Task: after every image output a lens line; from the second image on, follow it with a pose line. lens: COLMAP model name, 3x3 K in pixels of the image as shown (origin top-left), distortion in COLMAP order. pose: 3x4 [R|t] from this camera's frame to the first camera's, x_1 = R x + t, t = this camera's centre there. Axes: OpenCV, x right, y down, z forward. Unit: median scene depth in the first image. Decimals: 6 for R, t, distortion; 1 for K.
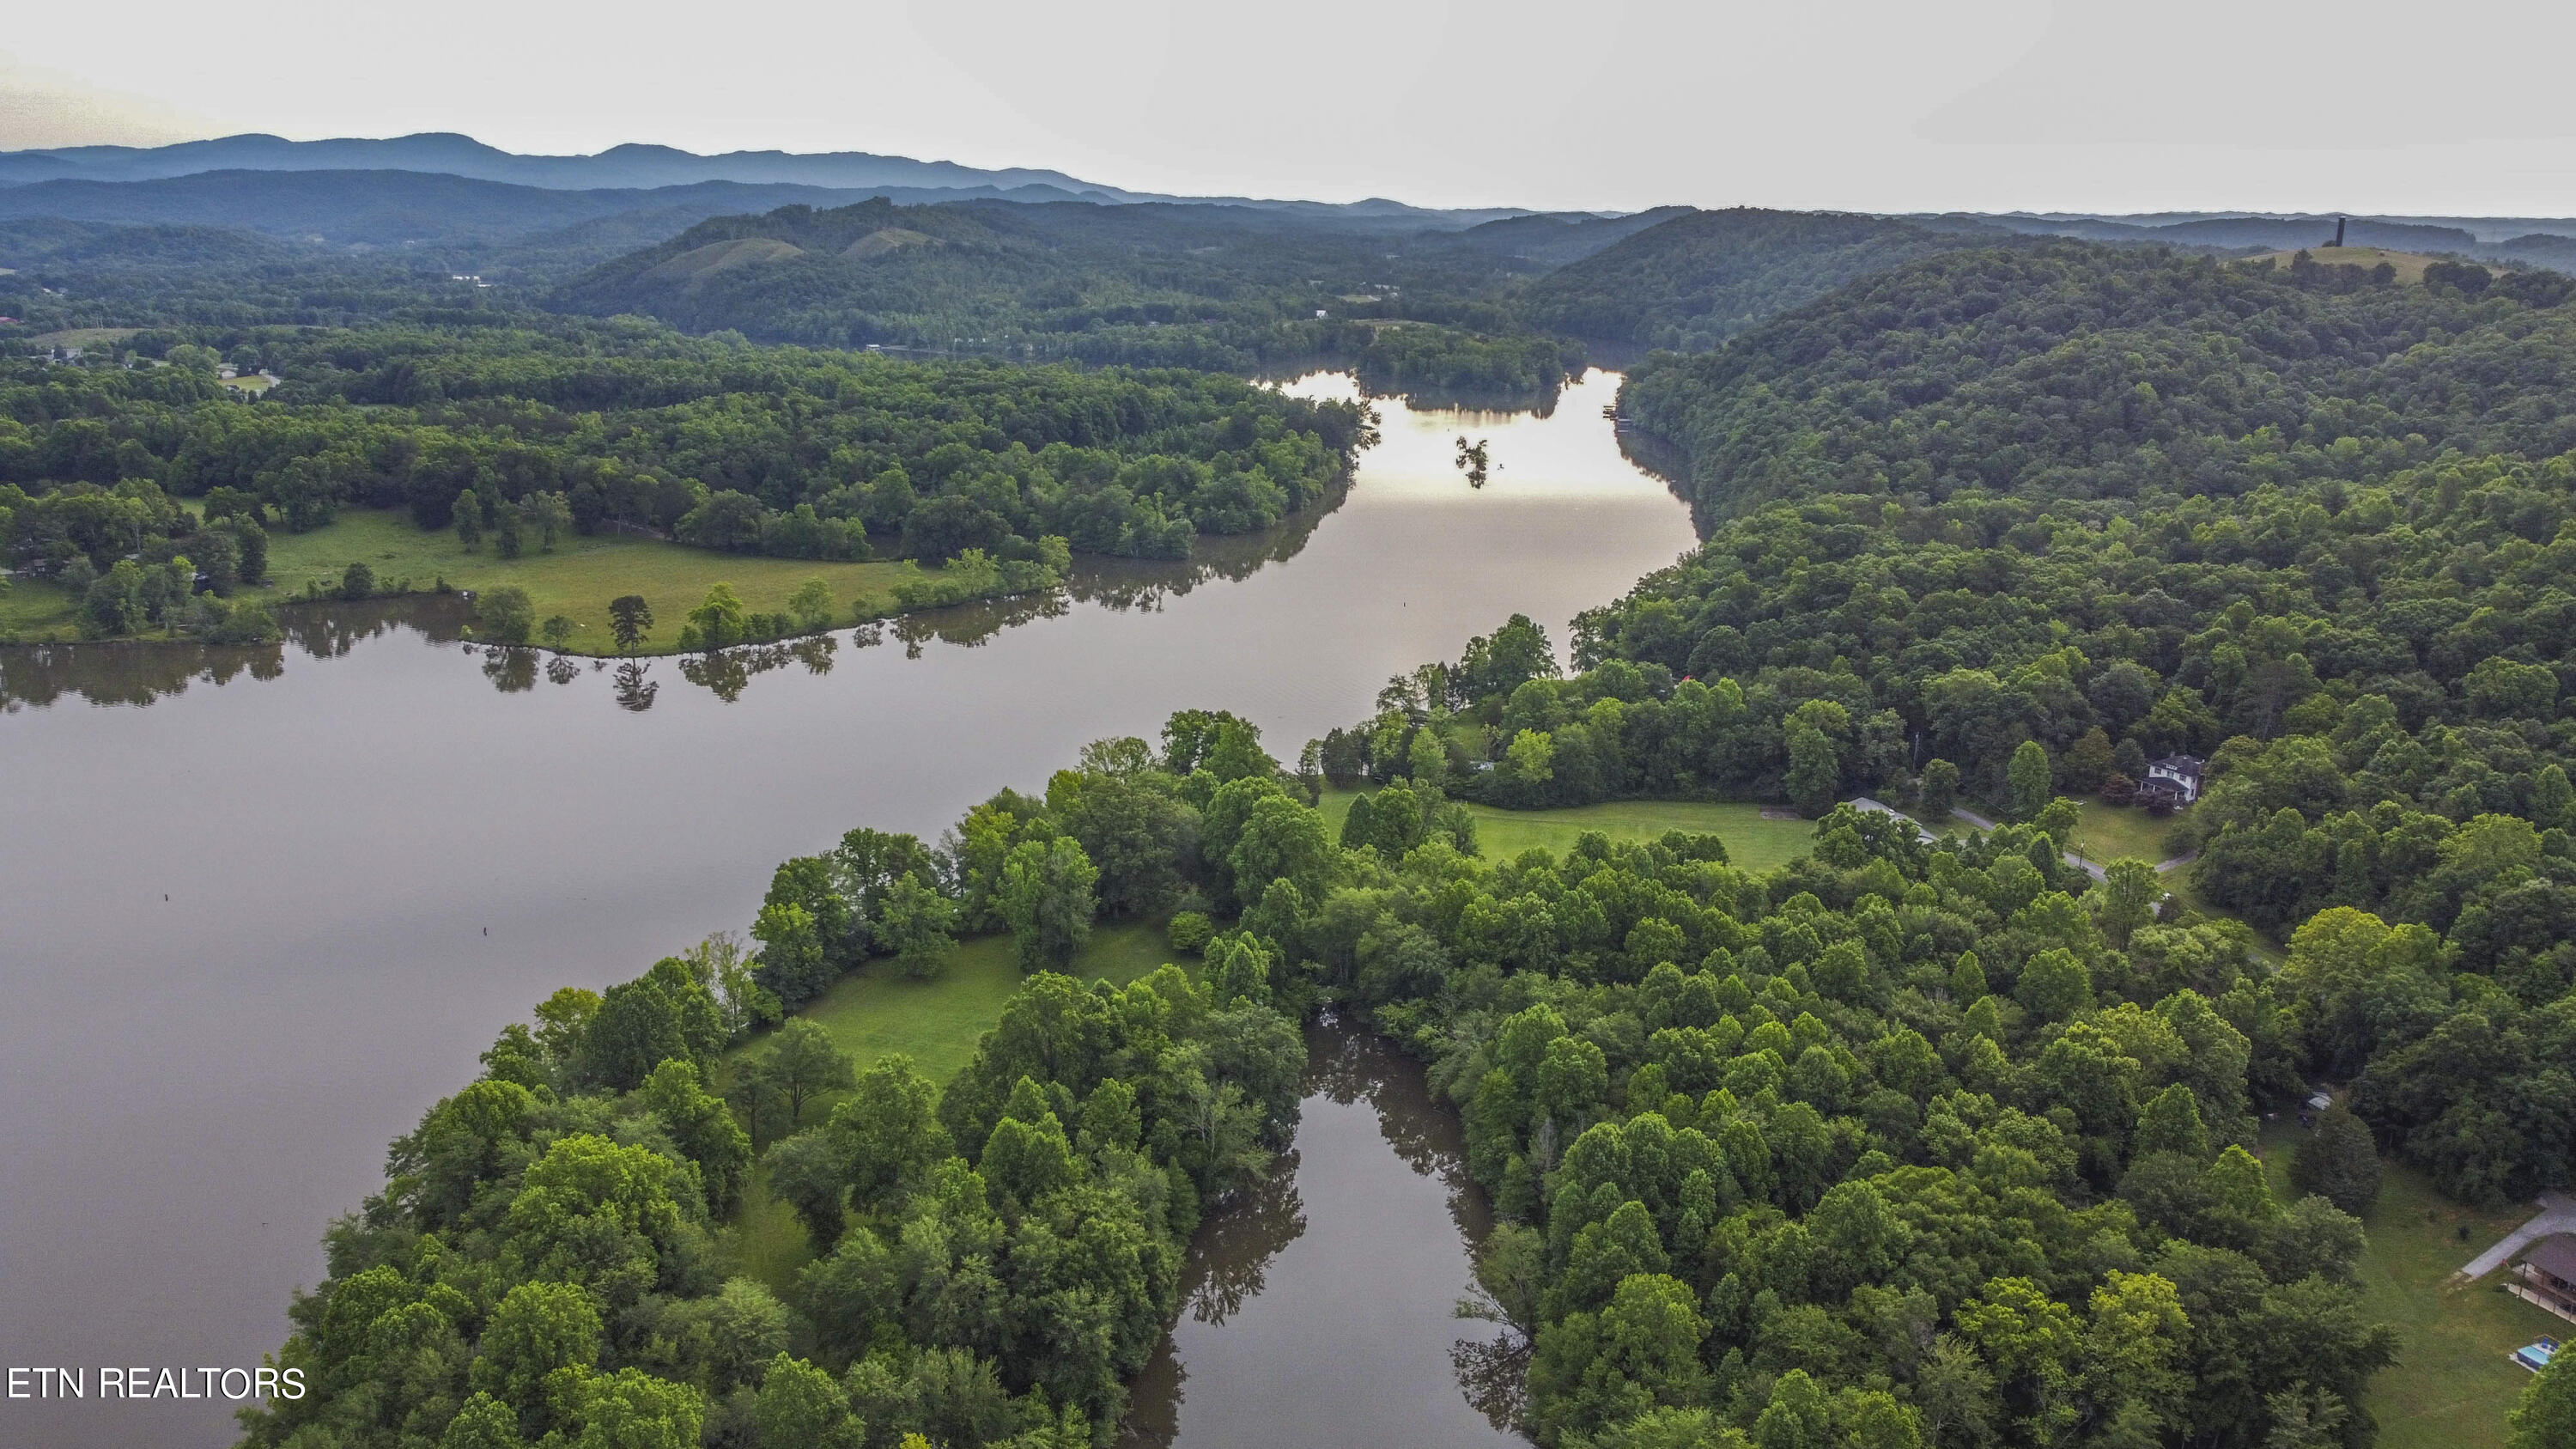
lens RADIAL K [[1945.5, 0, 1280.3], [0, 1945.5, 735.1], [0, 0, 1]] dist [0.006829, -0.008714]
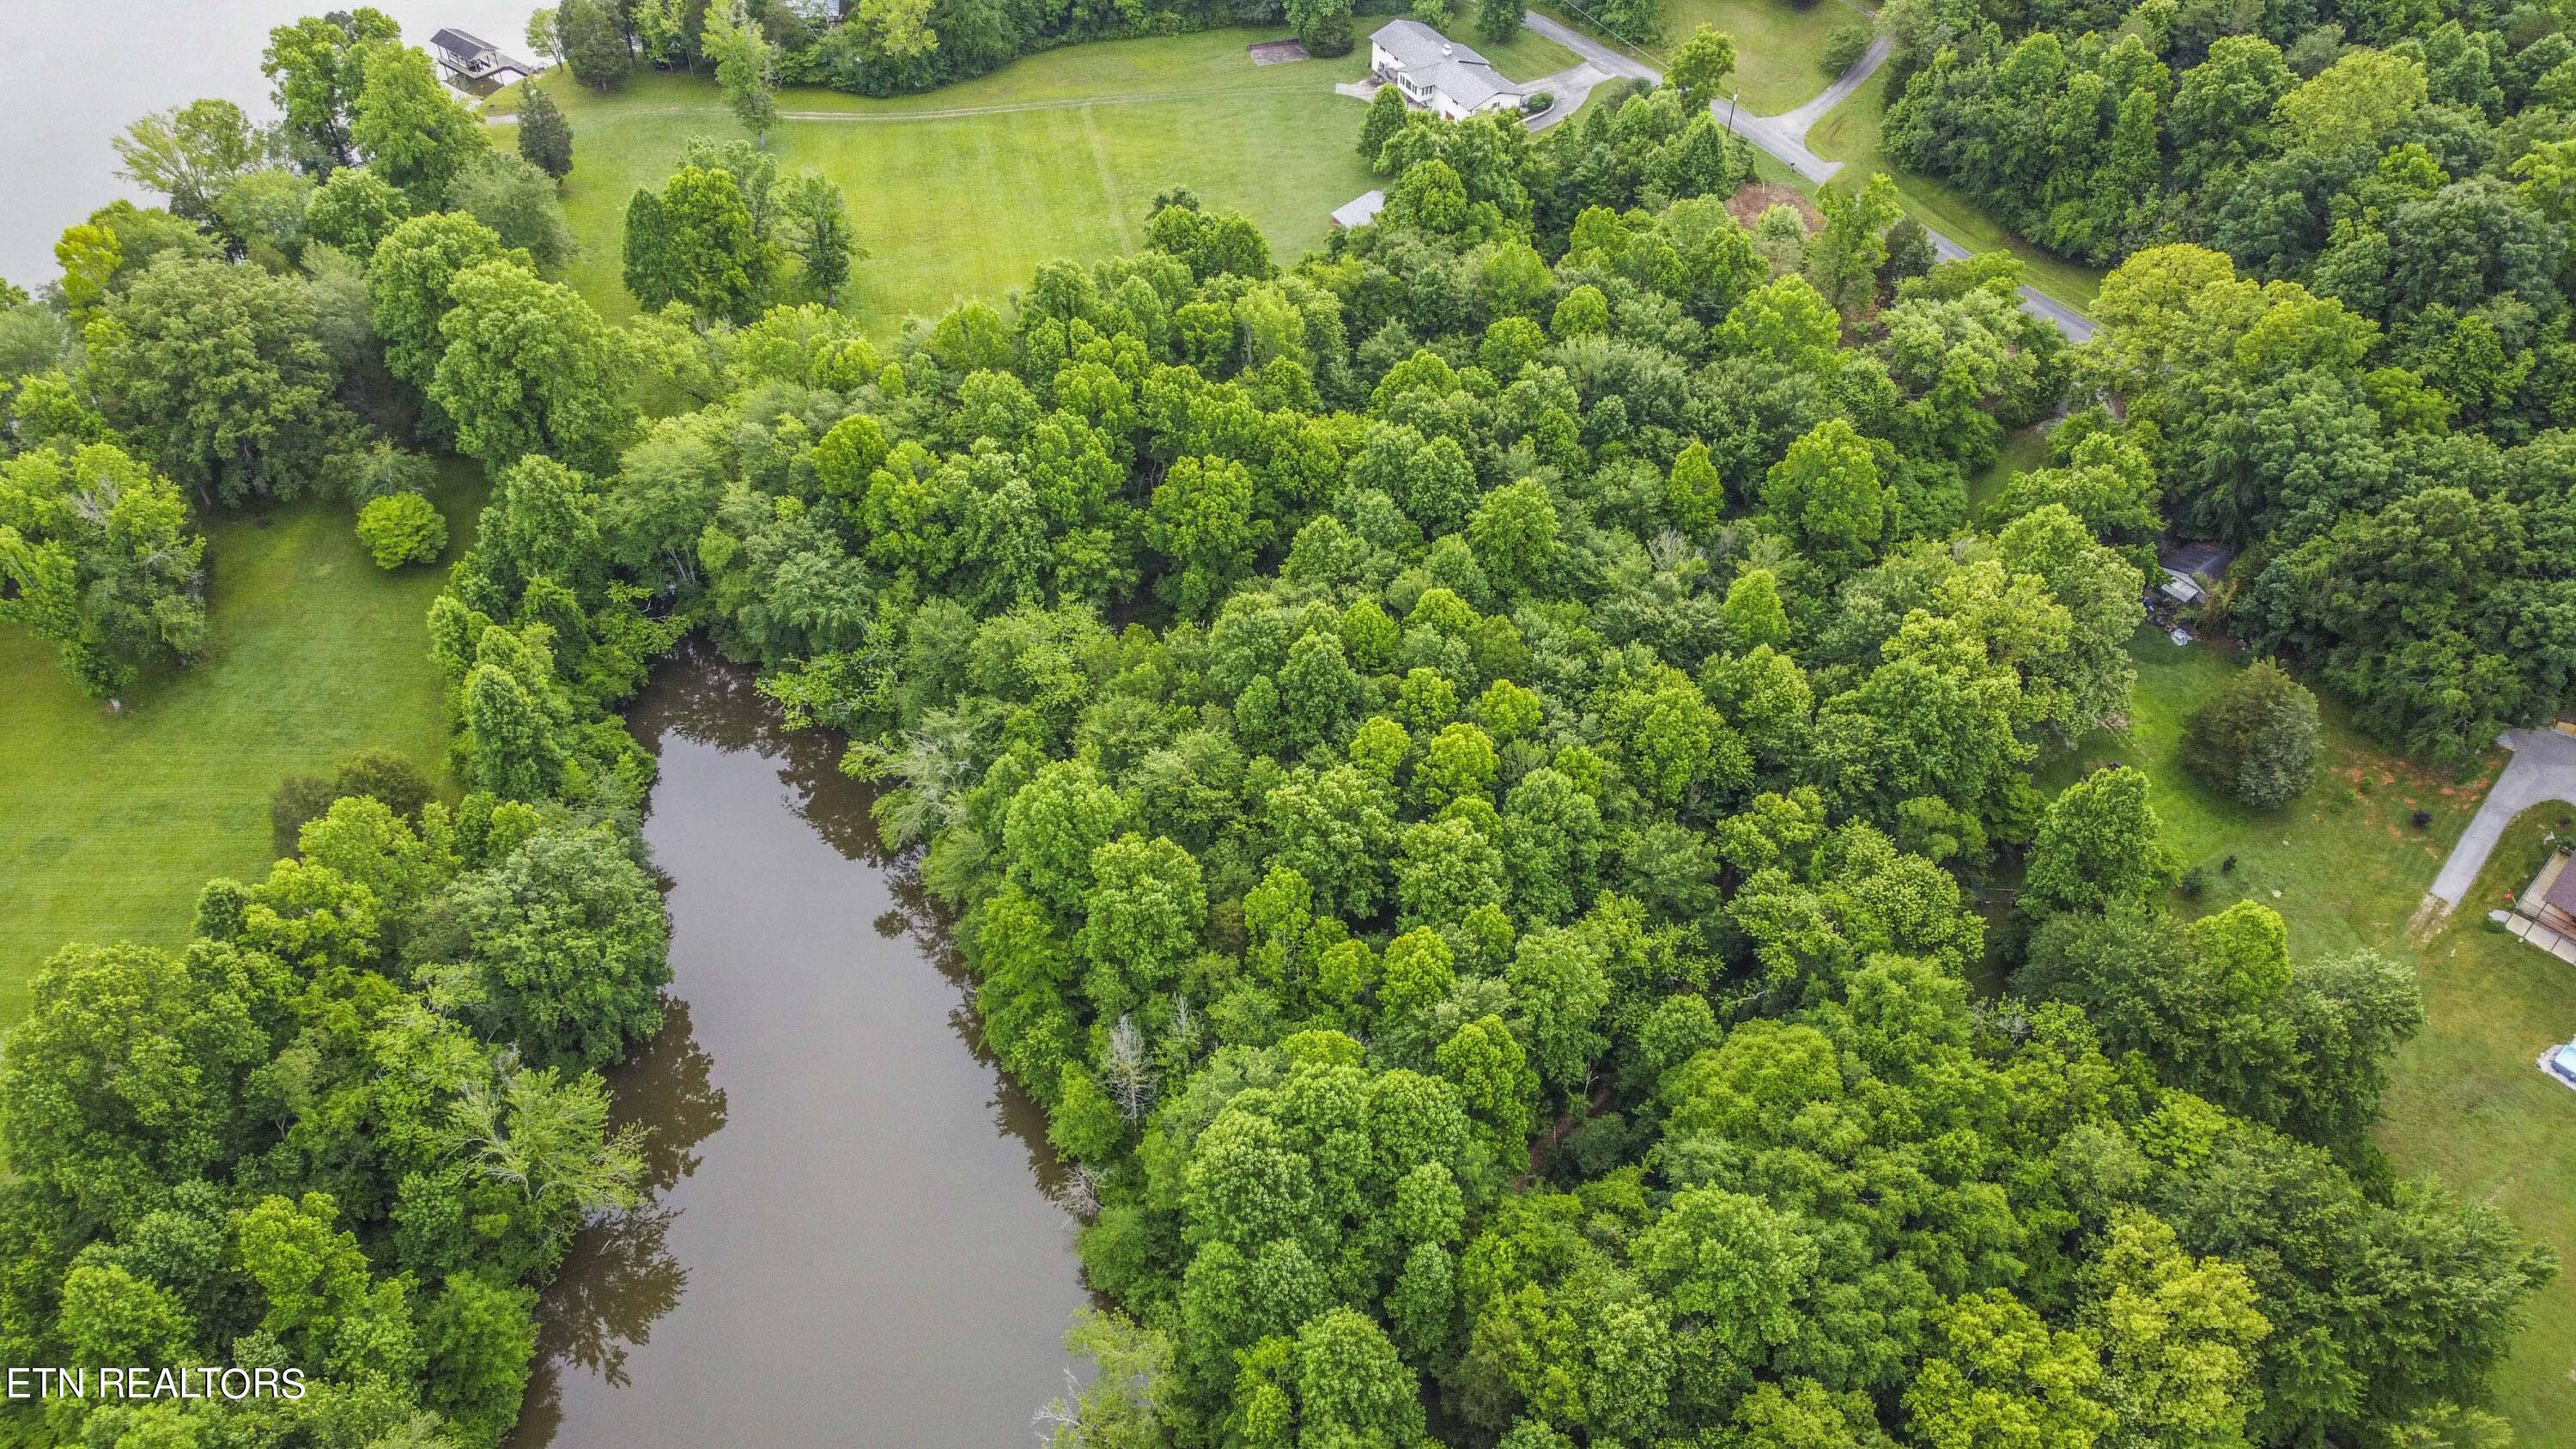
lens RADIAL K [[1945.5, 0, 1276.6], [0, 1945.5, 715.5], [0, 0, 1]] dist [0.006829, -0.008714]
pose [[0.941339, -0.237033, 0.240201, 0.025795], [0.093784, 0.867498, 0.488520, -0.059916], [-0.324170, -0.437336, 0.838839, 0.220713]]
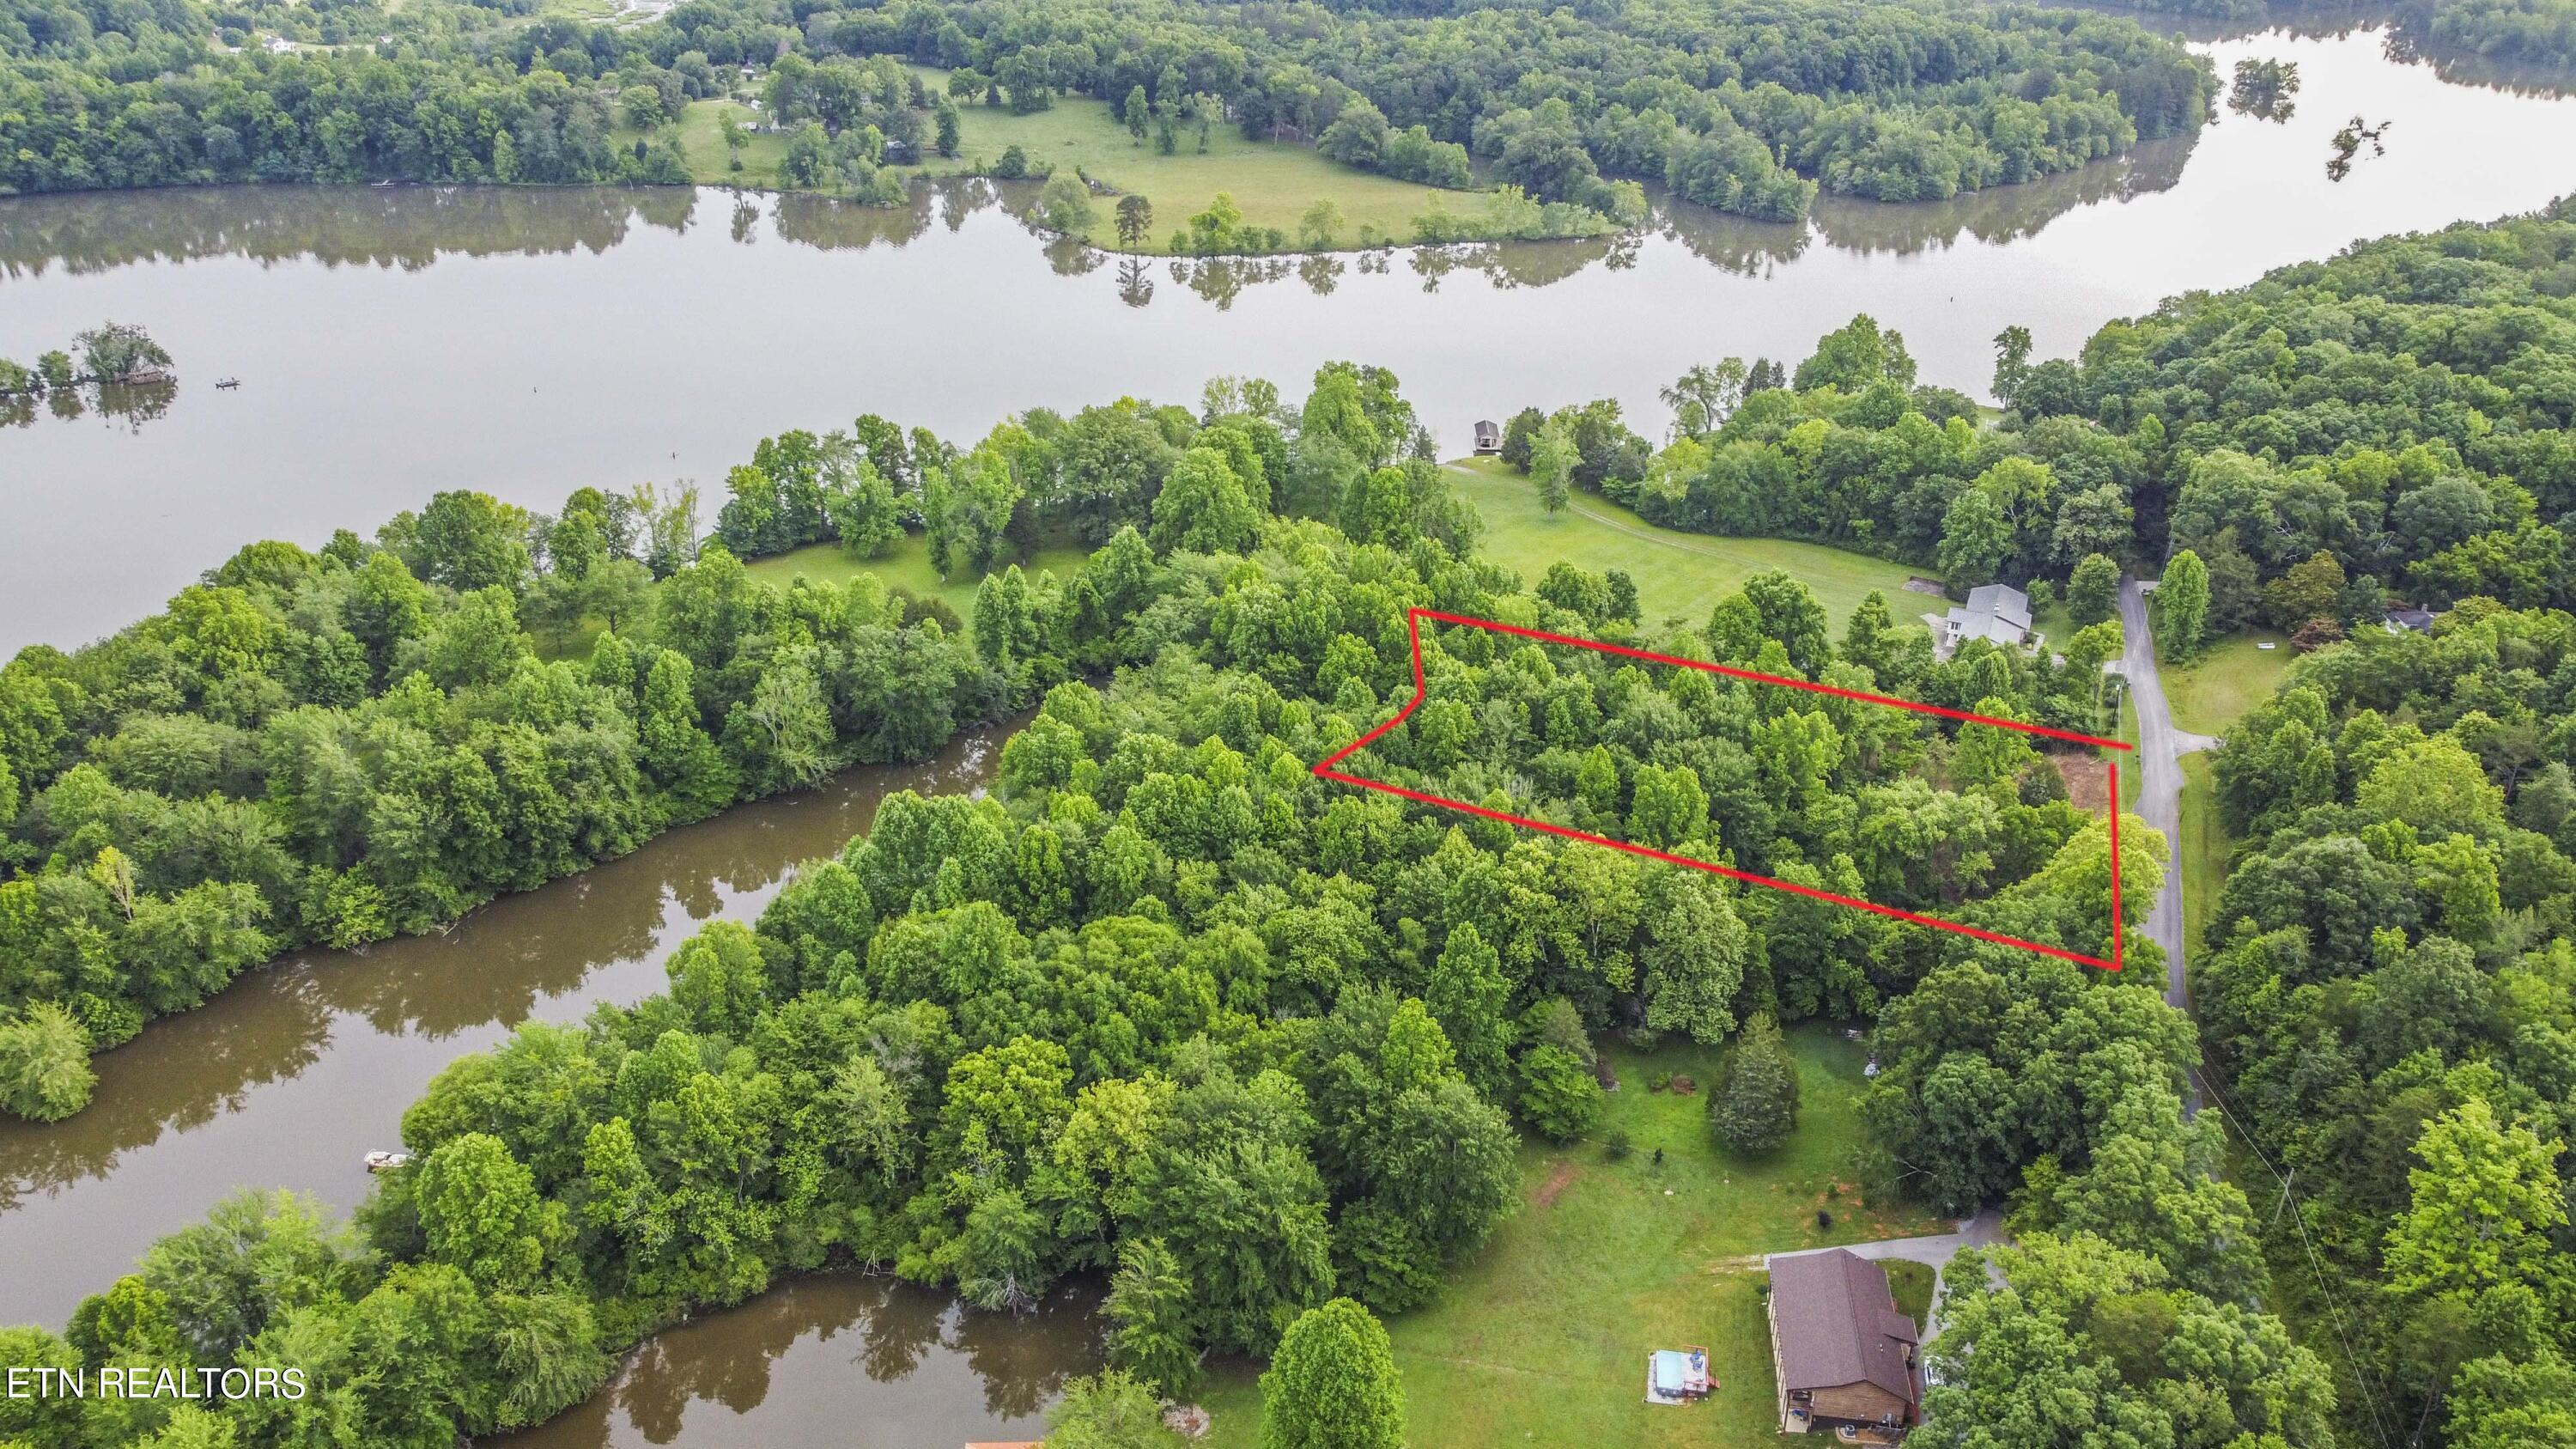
lens RADIAL K [[1945.5, 0, 1278.6], [0, 1945.5, 713.8], [0, 0, 1]] dist [0.006829, -0.008714]
pose [[0.838639, 0.230423, -0.493548, 0.296464], [-0.144608, 0.967784, 0.206112, -0.025466], [0.525141, -0.101482, 0.844943, 0.100253]]
